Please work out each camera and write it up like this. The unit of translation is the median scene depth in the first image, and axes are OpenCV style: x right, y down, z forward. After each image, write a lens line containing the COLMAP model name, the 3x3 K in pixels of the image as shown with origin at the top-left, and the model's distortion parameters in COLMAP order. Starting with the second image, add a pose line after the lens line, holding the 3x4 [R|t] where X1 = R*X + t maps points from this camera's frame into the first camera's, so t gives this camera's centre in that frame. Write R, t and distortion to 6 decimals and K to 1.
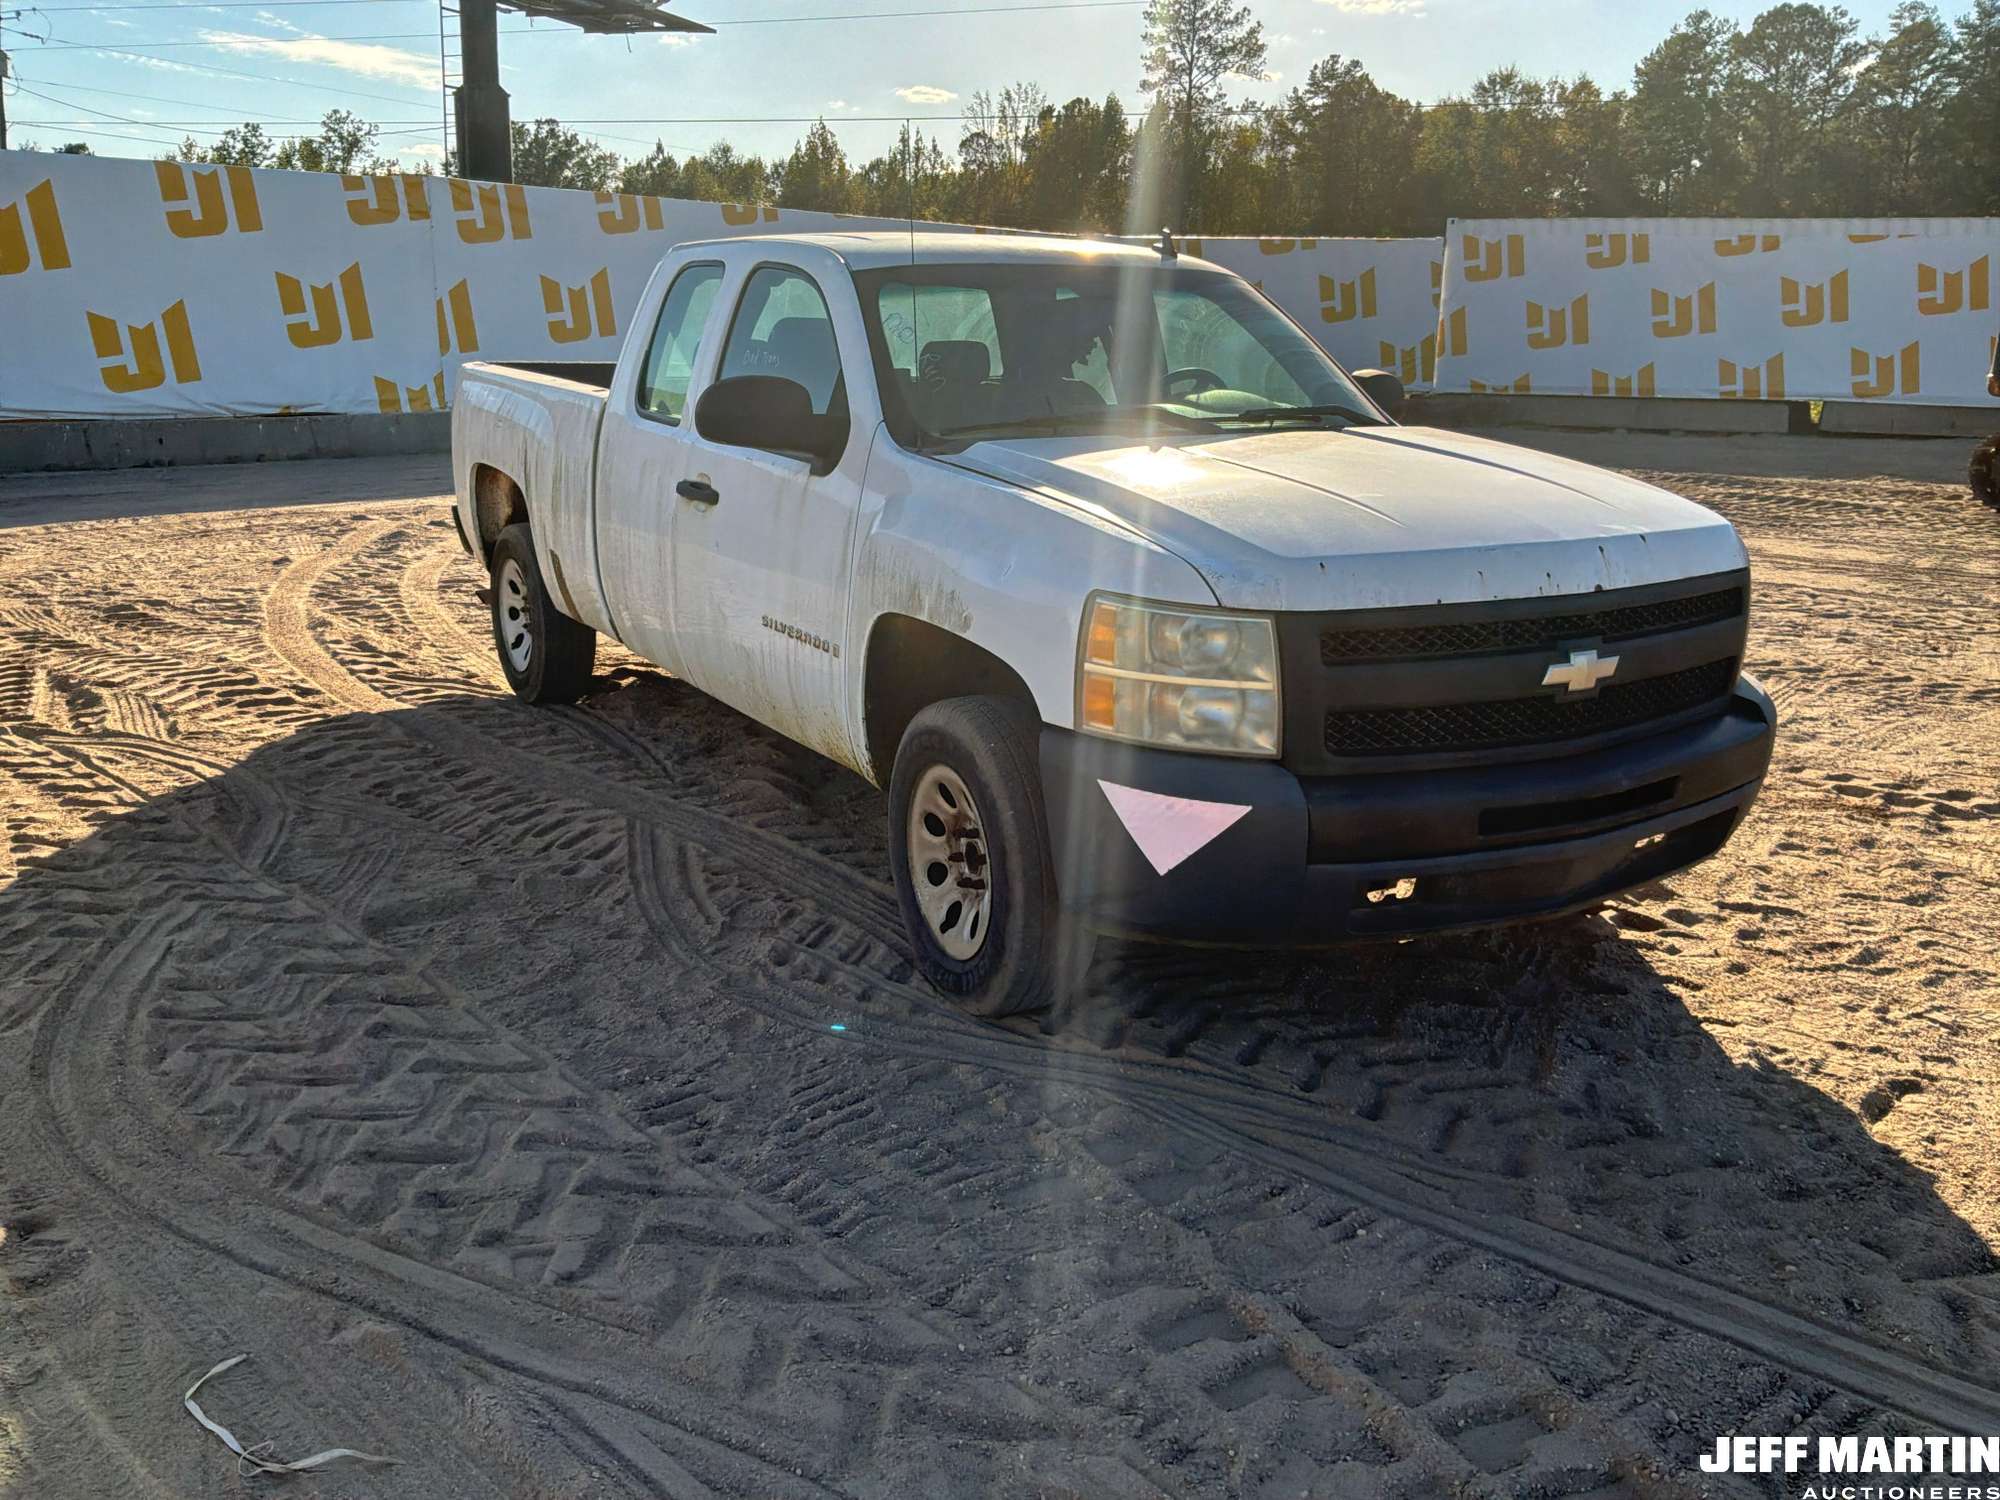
lens RADIAL K [[1774.0, 0, 1069.3], [0, 1774.0, 751.2], [0, 0, 1]] dist [0.001851, -0.061484]
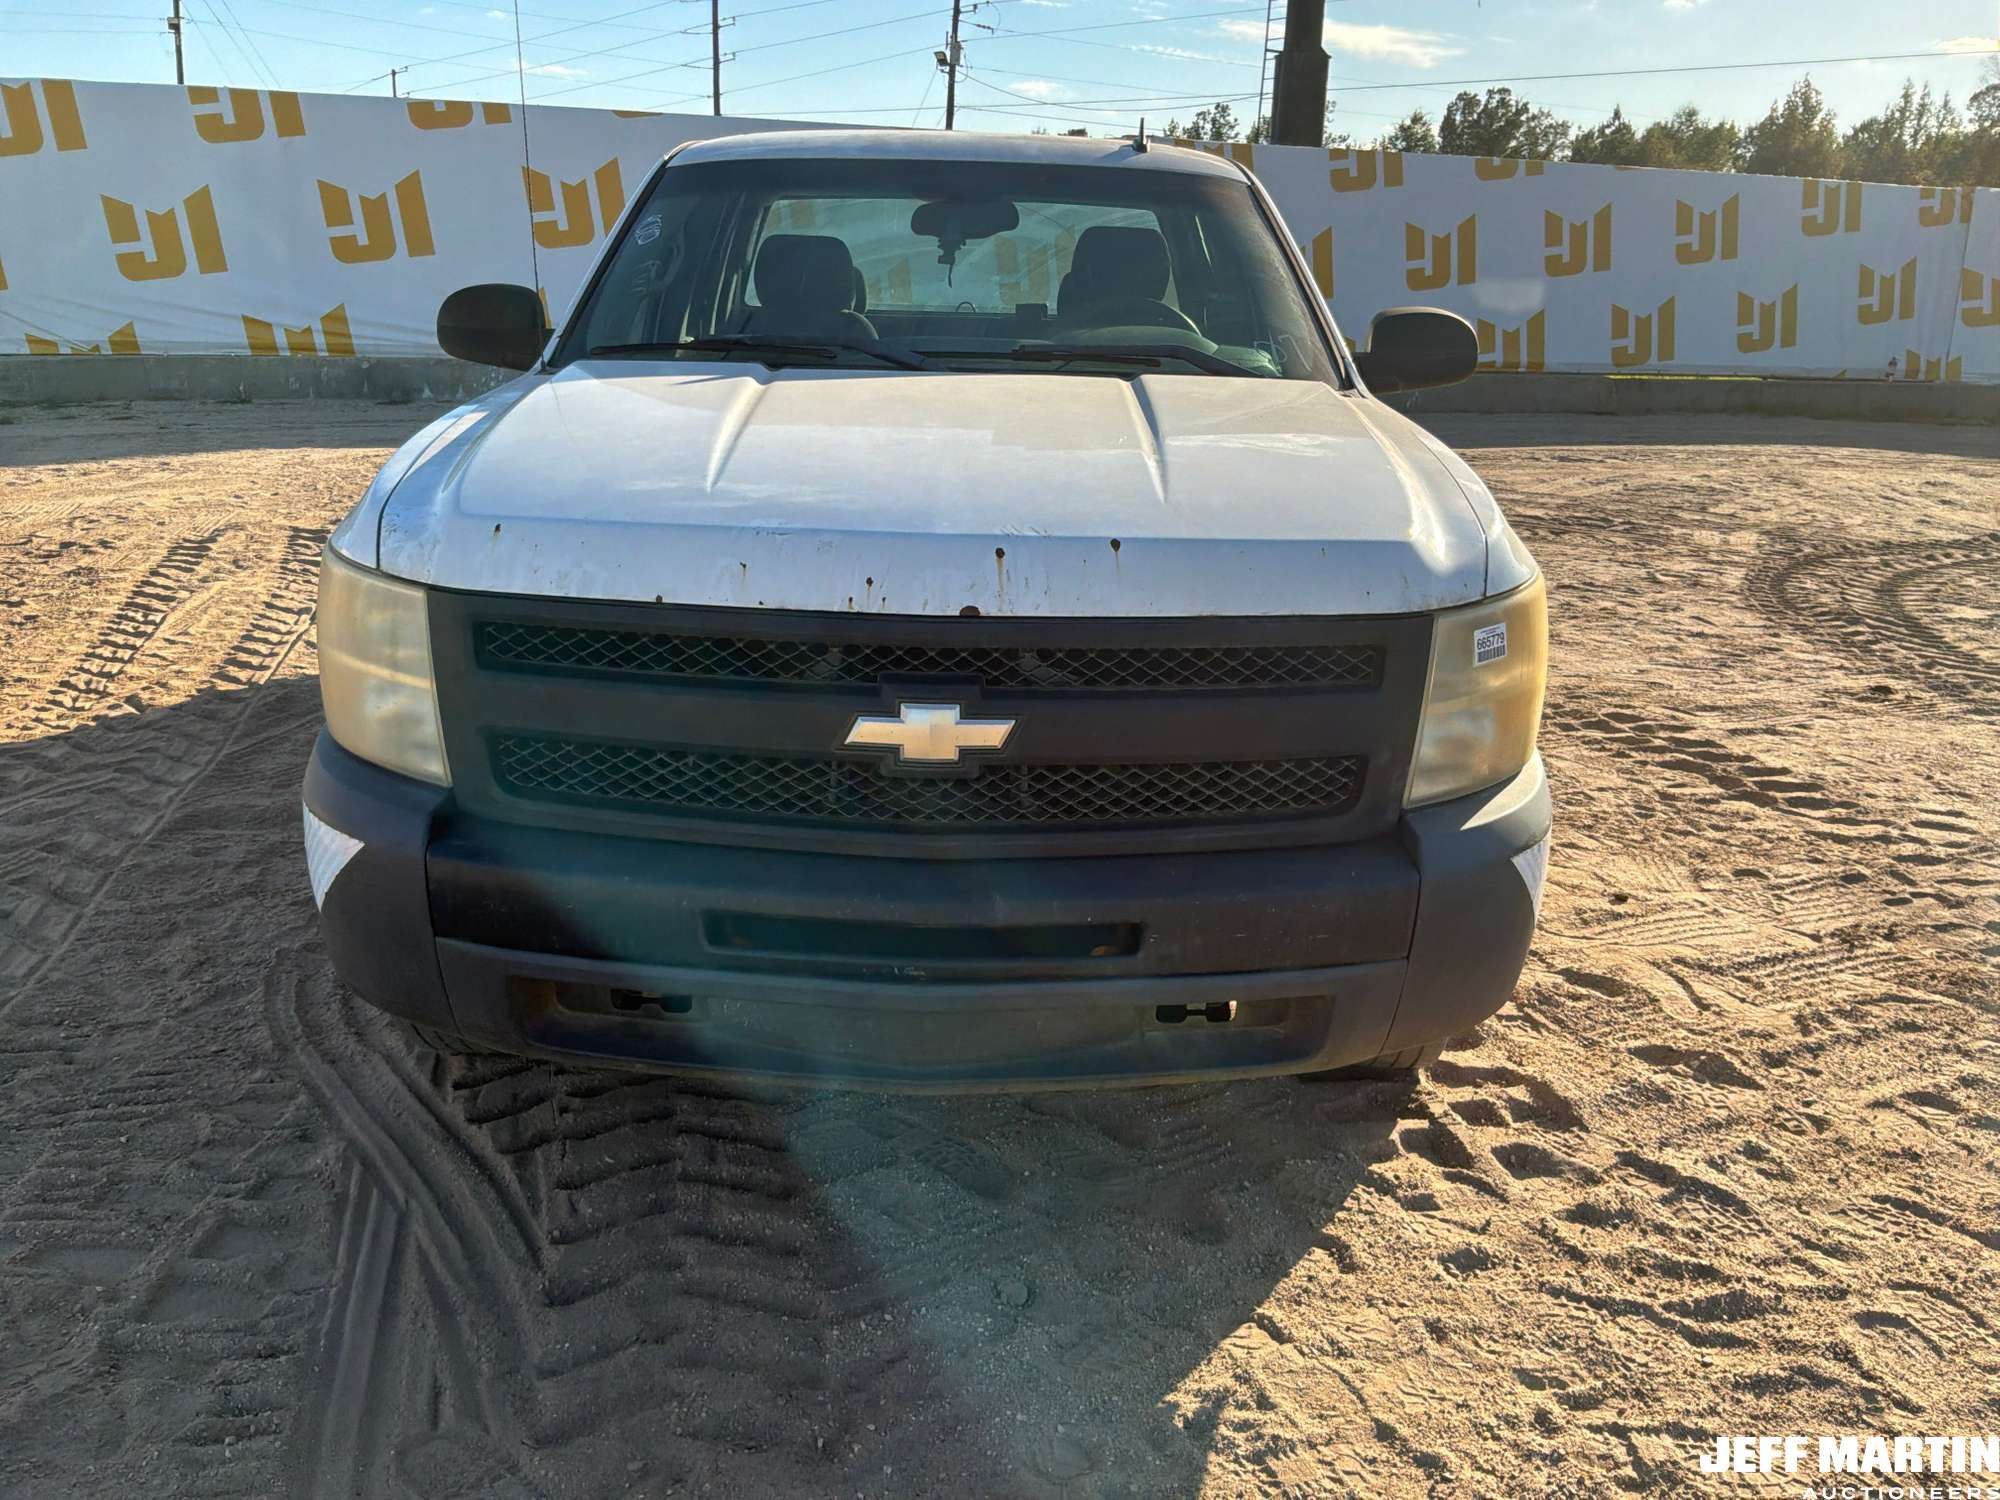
lens RADIAL K [[1774.0, 0, 1069.3], [0, 1774.0, 751.2], [0, 0, 1]] dist [0.001851, -0.061484]
pose [[0.834198, 0.143426, -0.532487, 0.084981], [-0.138684, 0.989116, 0.049156, -0.009743], [0.533741, 0.032842, 0.845010, 0.059268]]
